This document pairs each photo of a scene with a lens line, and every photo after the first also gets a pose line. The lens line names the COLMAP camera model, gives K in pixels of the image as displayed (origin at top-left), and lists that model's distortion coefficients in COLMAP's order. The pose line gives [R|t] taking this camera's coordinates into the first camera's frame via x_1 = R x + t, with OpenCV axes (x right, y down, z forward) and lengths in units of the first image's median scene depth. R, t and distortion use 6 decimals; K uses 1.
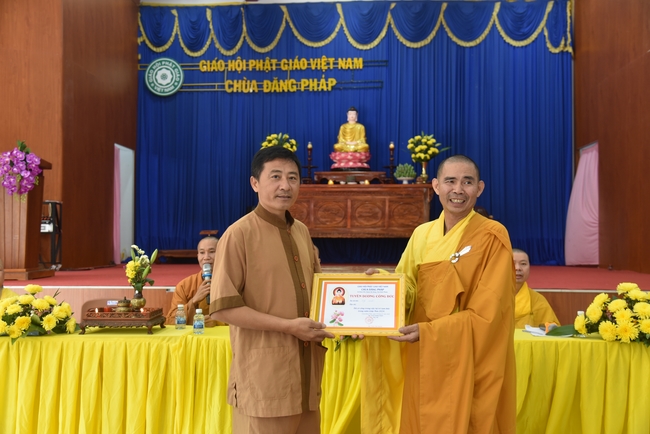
lens RADIAL K [[665.6, 0, 325.0], [0, 665.6, 217.0], [0, 0, 1]] dist [0.039208, 0.176137]
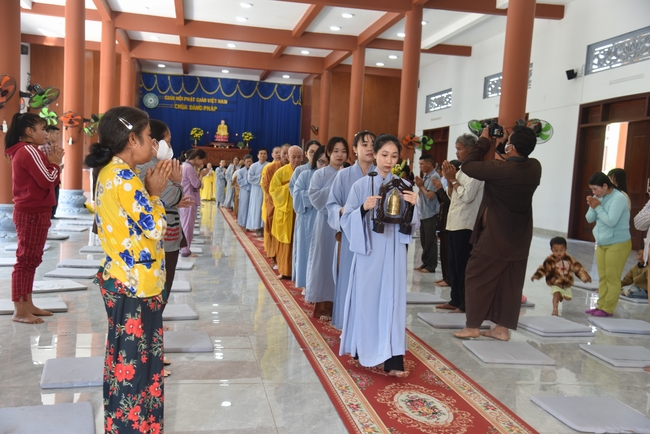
lens RADIAL K [[665.6, 0, 325.0], [0, 665.6, 217.0], [0, 0, 1]] dist [0.039208, 0.176137]
pose [[0.968611, 0.034154, 0.246224, -0.211795], [-0.061187, 0.992798, 0.102992, -0.068859], [-0.240933, -0.114825, 0.963725, -1.778639]]
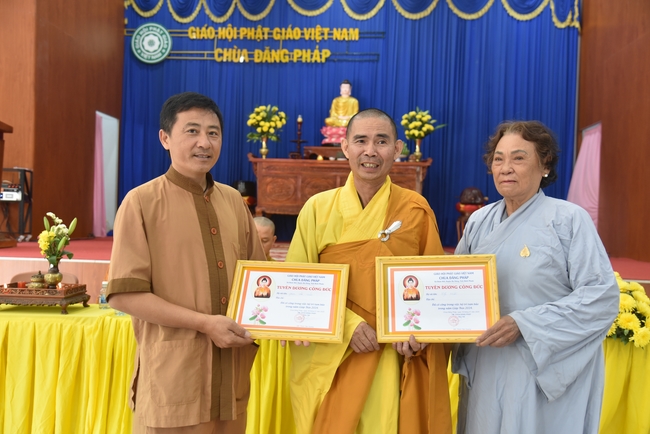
lens RADIAL K [[665.6, 0, 325.0], [0, 665.6, 217.0], [0, 0, 1]] dist [0.039208, 0.176137]
pose [[0.999556, 0.028001, -0.010159, 0.025339], [-0.027680, 0.999150, 0.030543, 0.003126], [0.011006, -0.030249, 0.999482, 0.034911]]
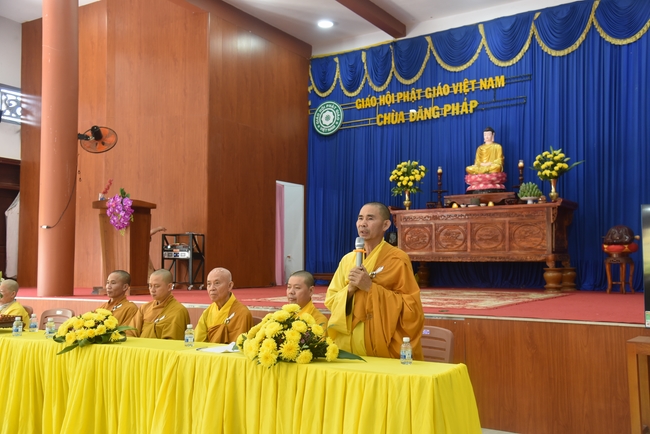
lens RADIAL K [[665.6, 0, 325.0], [0, 665.6, 217.0], [0, 0, 1]] dist [0.039208, 0.176137]
pose [[0.871969, -0.037819, -0.488098, 0.295625], [0.019114, 0.998881, -0.043249, 0.003631], [0.489187, 0.028383, 0.871717, 0.033402]]
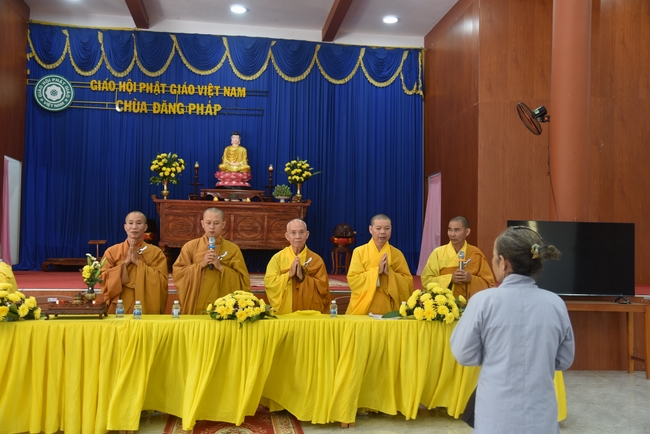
lens RADIAL K [[672.2, 0, 324.5], [0, 672.2, 219.9], [0, 0, 1]] dist [0.044446, 0.168823]
pose [[0.981504, 0.022272, 0.190139, -0.023646], [-0.020119, 0.999710, -0.013245, -0.005196], [-0.190379, 0.009174, 0.981668, -0.127906]]
